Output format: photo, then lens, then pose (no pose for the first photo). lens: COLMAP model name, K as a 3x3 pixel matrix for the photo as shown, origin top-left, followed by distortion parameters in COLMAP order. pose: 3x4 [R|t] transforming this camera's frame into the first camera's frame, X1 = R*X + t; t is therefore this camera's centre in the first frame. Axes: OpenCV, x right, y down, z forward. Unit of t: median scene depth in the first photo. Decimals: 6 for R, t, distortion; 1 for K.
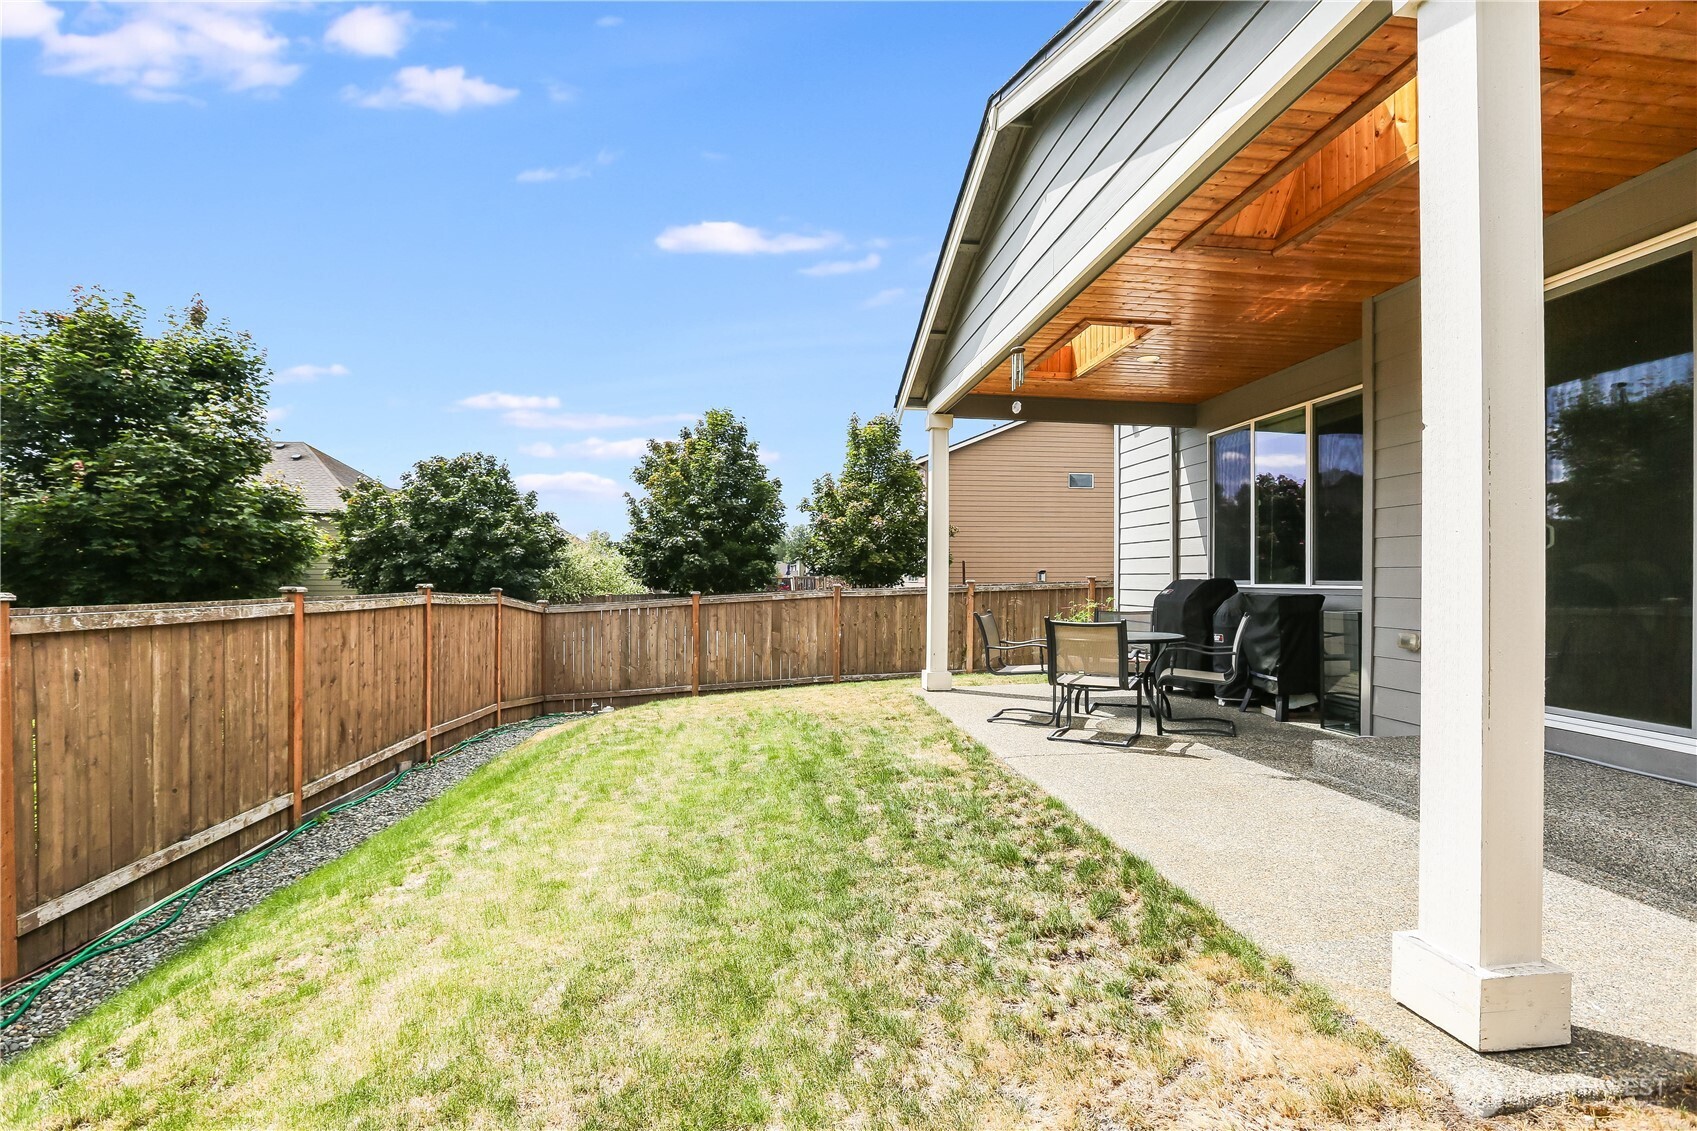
lens RADIAL K [[817.1, 0, 908.1], [0, 817.1, 589.1], [0, 0, 1]] dist [-0.032887, 0.012486]
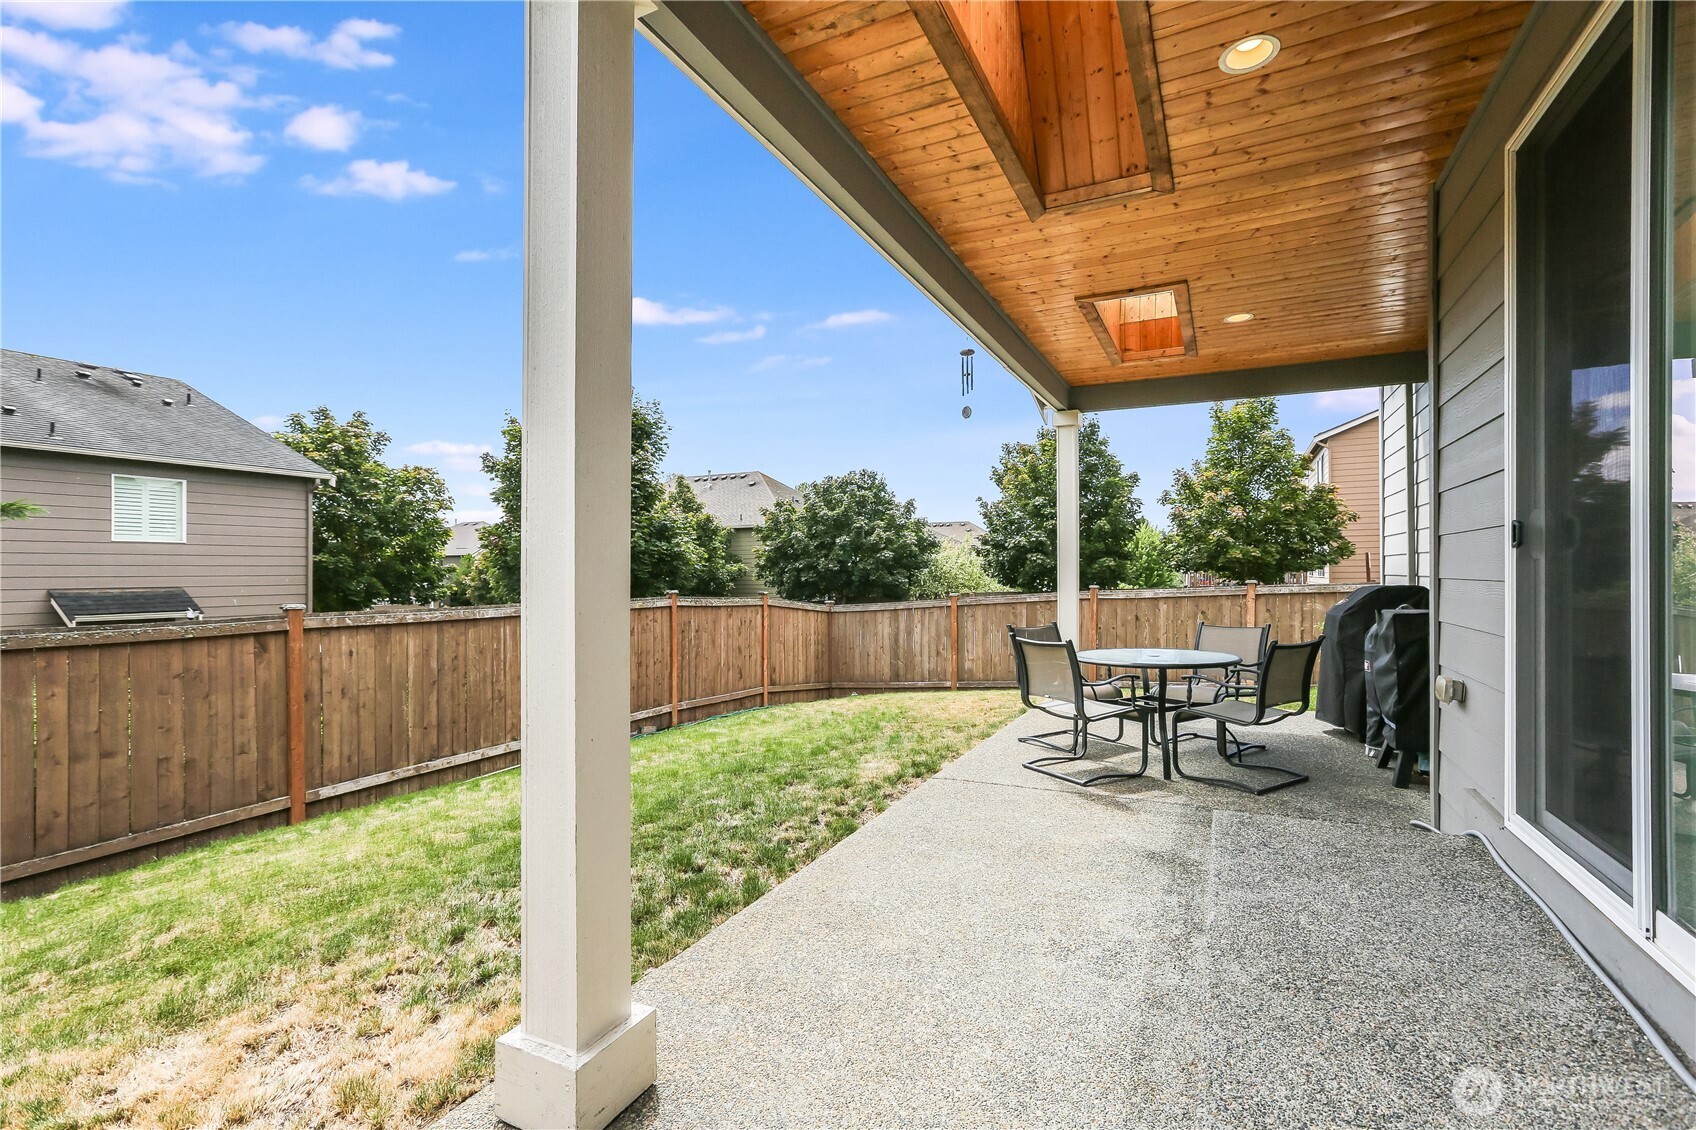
lens RADIAL K [[816.6, 0, 879.3], [0, 816.6, 581.9], [0, 0, 1]] dist [-0.032887, 0.012486]
pose [[0.829519, -0.003797, -0.558466, 0.261506], [0.003438, 0.999993, -0.001691, -0.010521], [0.558468, -0.000517, 0.829526, 0.070746]]
